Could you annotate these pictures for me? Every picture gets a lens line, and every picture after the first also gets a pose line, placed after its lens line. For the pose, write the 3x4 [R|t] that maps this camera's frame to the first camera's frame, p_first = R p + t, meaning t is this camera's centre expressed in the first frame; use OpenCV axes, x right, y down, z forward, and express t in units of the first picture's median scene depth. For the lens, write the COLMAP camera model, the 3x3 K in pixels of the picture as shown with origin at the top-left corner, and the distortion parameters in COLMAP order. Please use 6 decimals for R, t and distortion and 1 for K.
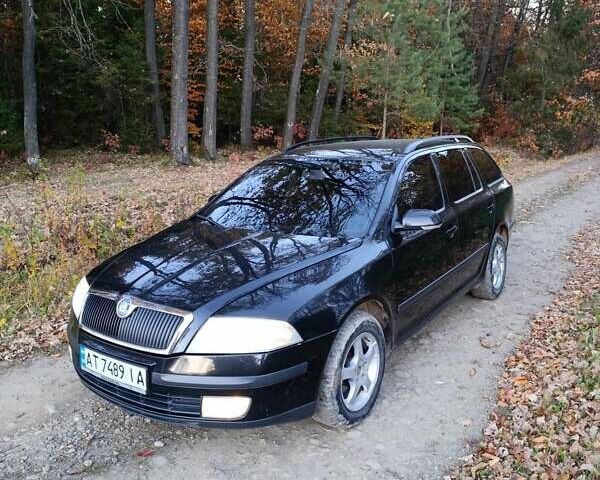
lens RADIAL K [[527.4, 0, 300.0], [0, 527.4, 240.0], [0, 0, 1]] dist [0.002828, 0.003528]
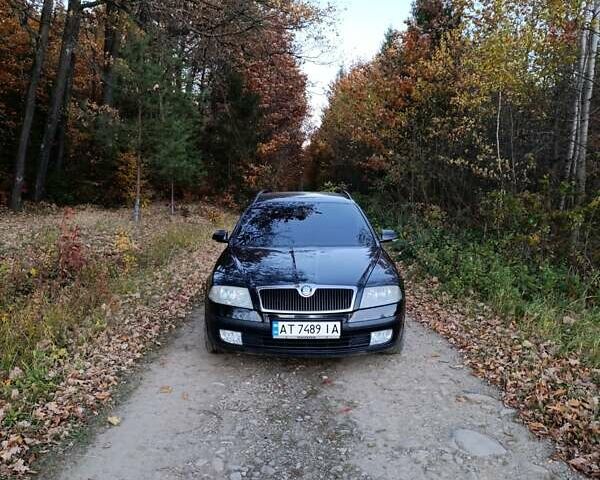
lens RADIAL K [[527.4, 0, 300.0], [0, 527.4, 240.0], [0, 0, 1]] dist [0.002828, 0.003528]
pose [[0.819692, -0.033196, 0.571843, -1.264588], [0.096254, 0.992106, -0.080381, 0.105163], [-0.564660, 0.120930, 0.816416, -0.293137]]
